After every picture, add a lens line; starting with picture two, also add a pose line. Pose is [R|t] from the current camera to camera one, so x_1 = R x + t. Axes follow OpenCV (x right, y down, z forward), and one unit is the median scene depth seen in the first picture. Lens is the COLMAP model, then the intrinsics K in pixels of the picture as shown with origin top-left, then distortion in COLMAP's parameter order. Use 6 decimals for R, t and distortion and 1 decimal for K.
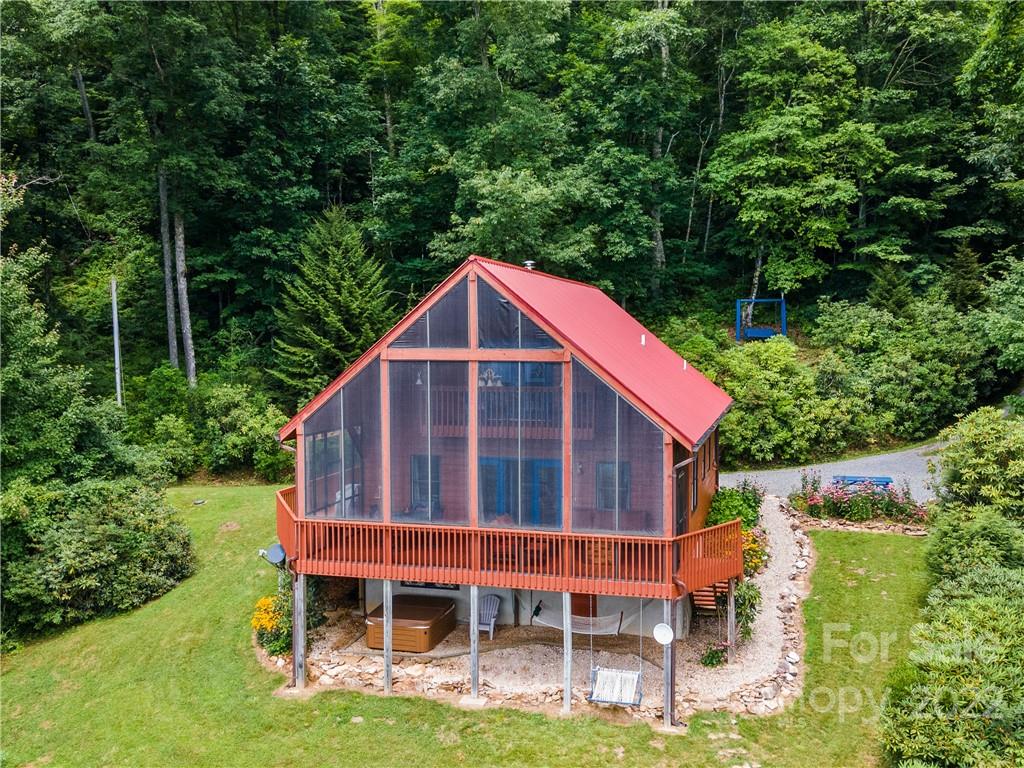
lens RADIAL K [[993.1, 0, 461.4], [0, 993.1, 384.8], [0, 0, 1]] dist [0.020550, -0.000671]
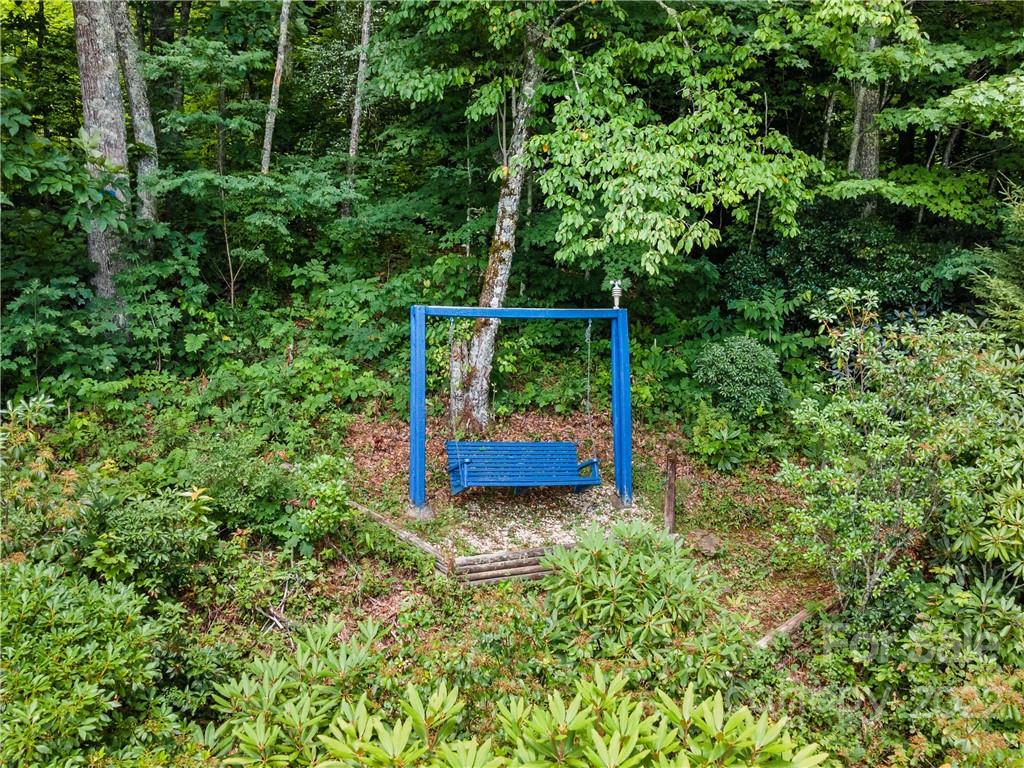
lens RADIAL K [[987.9, 0, 482.9], [0, 987.9, 383.6], [0, 0, 1]] dist [0.027343, 0.004440]
pose [[0.971371, 0.005995, 0.237492, 0.279017], [0.001047, 0.999564, -0.029514, -0.072769], [-0.237565, 0.028917, 0.970941, 0.918202]]
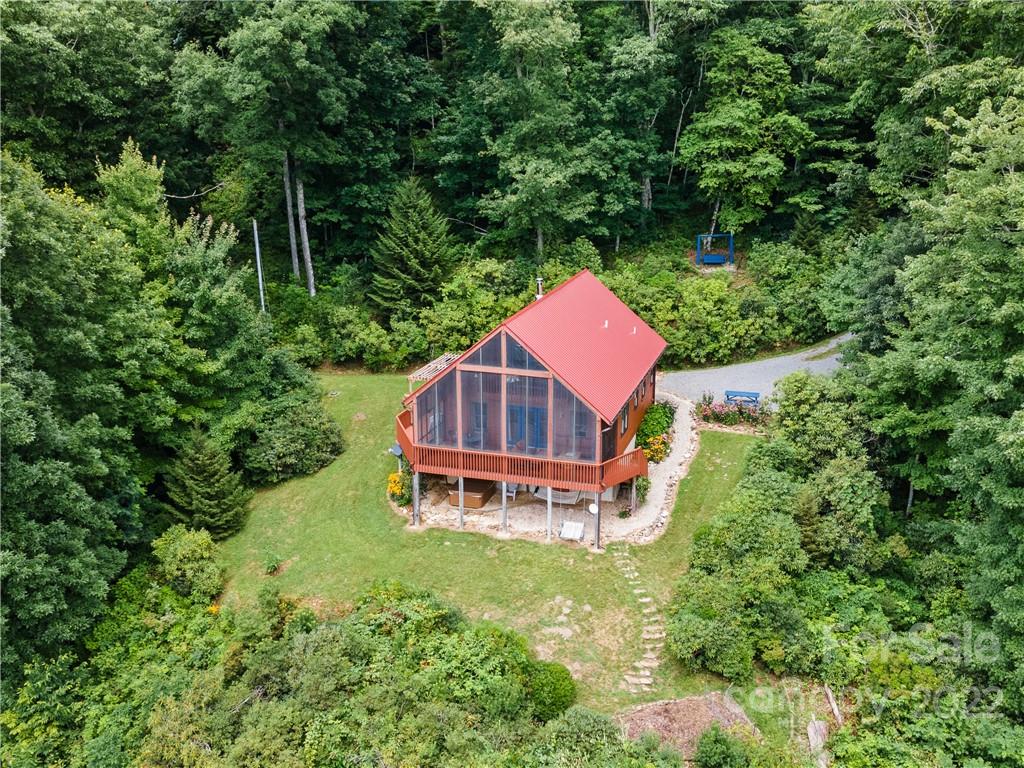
lens RADIAL K [[987.9, 0, 482.9], [0, 987.9, 383.6], [0, 0, 1]] dist [0.027343, 0.004440]
pose [[0.999719, 0.002785, -0.023530, 0.008447], [0.002769, 0.972522, 0.232793, -0.239172], [0.023531, -0.232793, 0.972242, -0.471945]]
